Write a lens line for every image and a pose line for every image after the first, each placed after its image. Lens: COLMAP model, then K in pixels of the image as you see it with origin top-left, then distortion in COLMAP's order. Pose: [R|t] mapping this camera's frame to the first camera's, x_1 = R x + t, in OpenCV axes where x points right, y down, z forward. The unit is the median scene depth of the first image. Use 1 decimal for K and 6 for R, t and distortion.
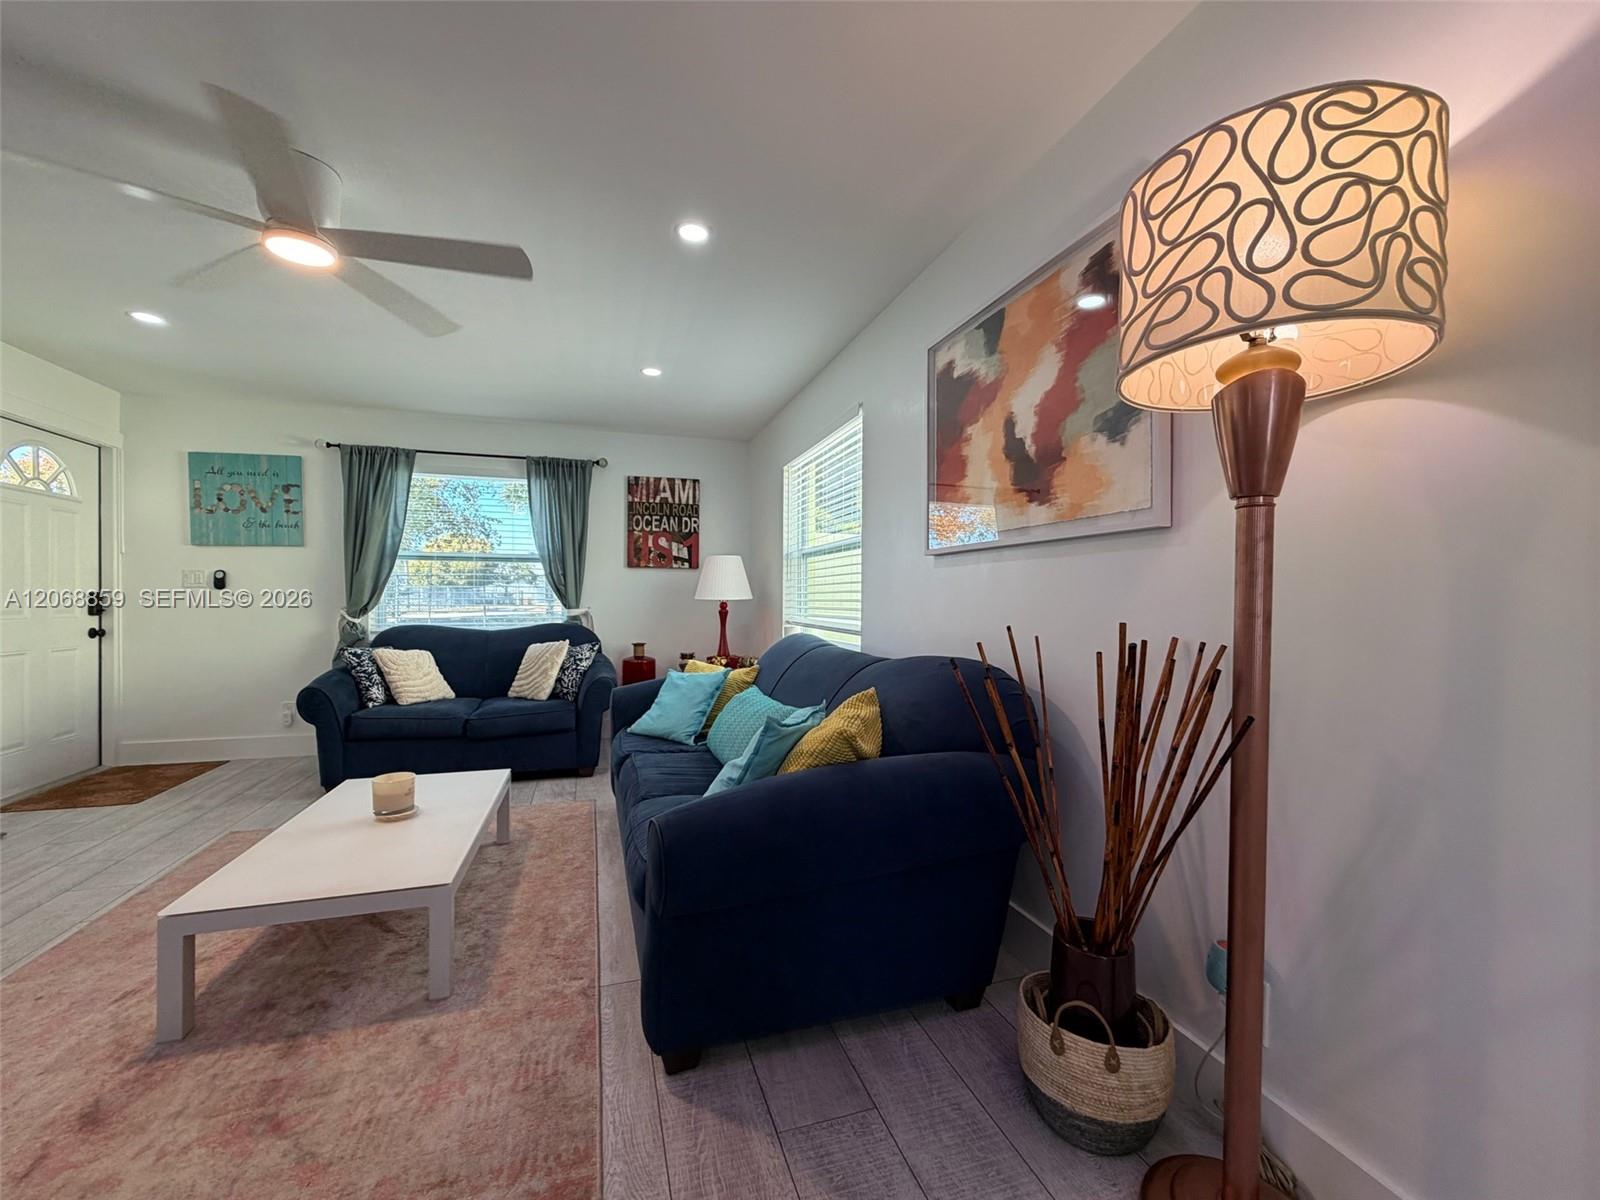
lens RADIAL K [[636.5, 0, 793.6], [0, 636.5, 603.5], [0, 0, 1]] dist [-0.001475, 0.000341]
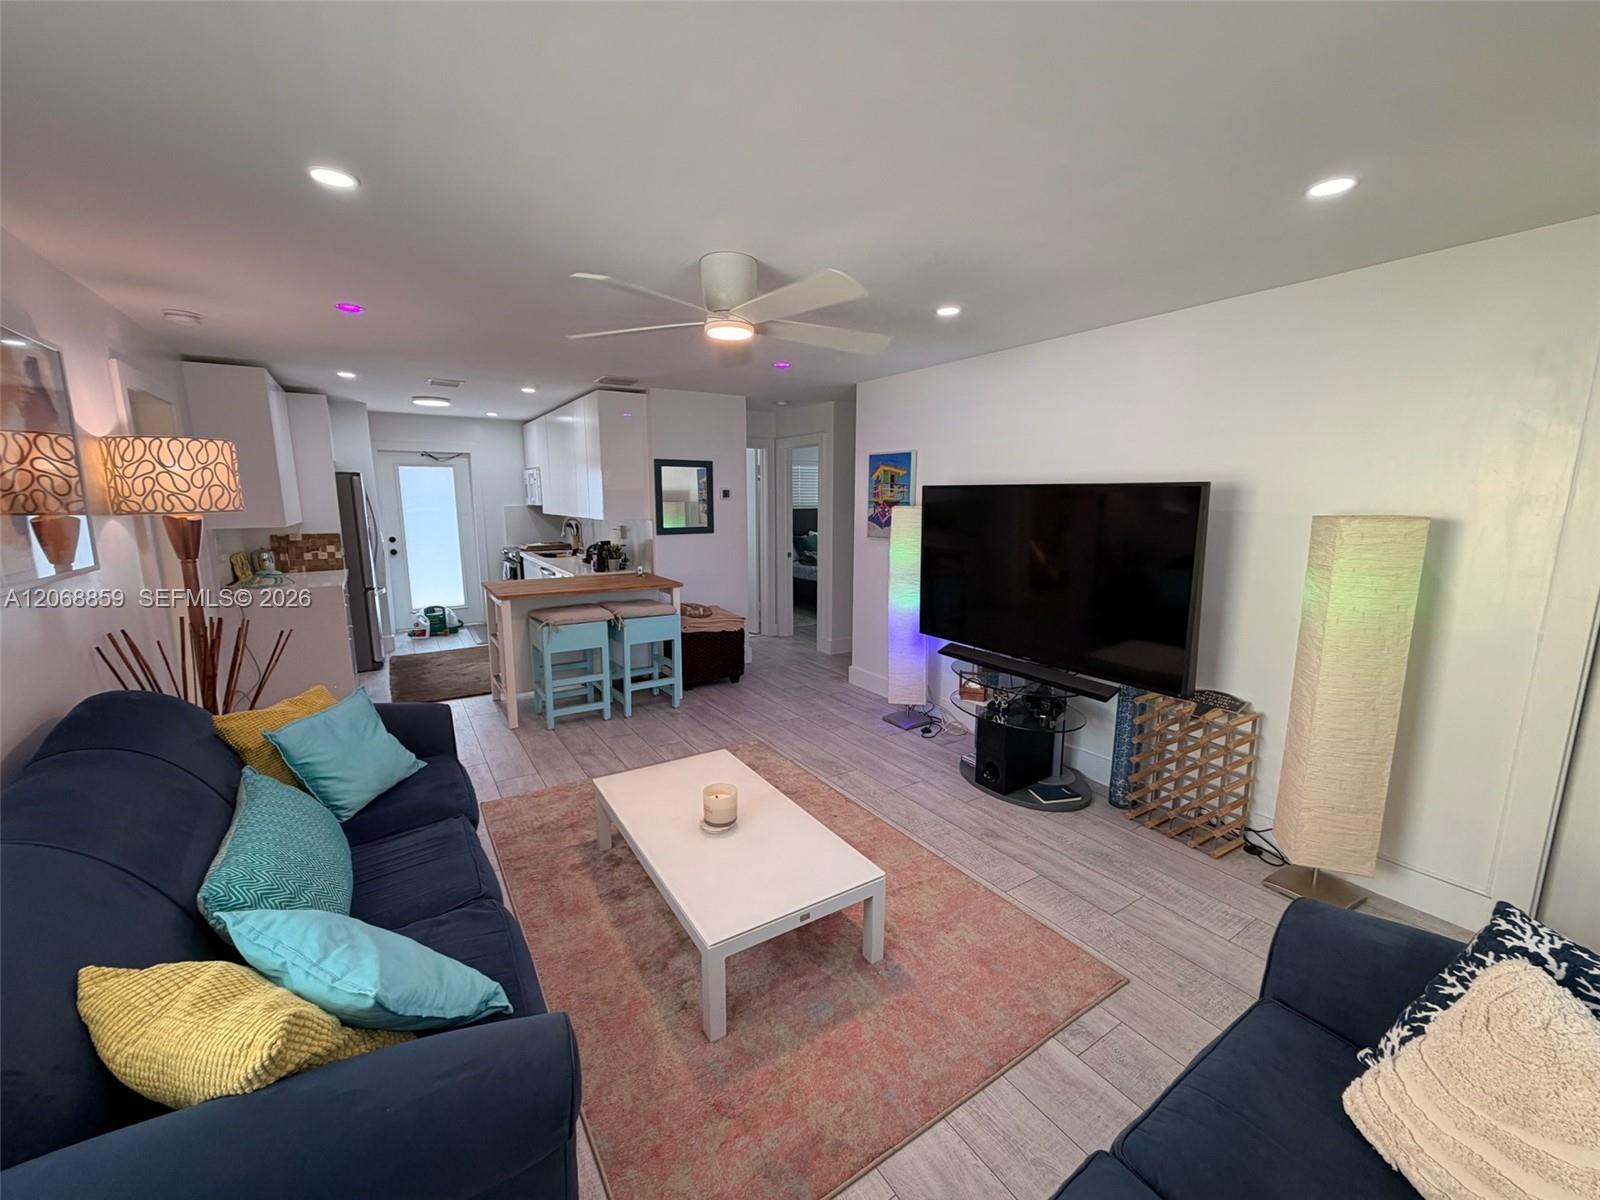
lens RADIAL K [[636.5, 0, 793.6], [0, 636.5, 603.5], [0, 0, 1]] dist [-0.001475, 0.000341]
pose [[-0.966002, 0.037679, -0.255775, -0.520312], [-0.007911, 0.984552, 0.174915, -0.234606], [0.258414, 0.170992, -0.950781, 2.118468]]
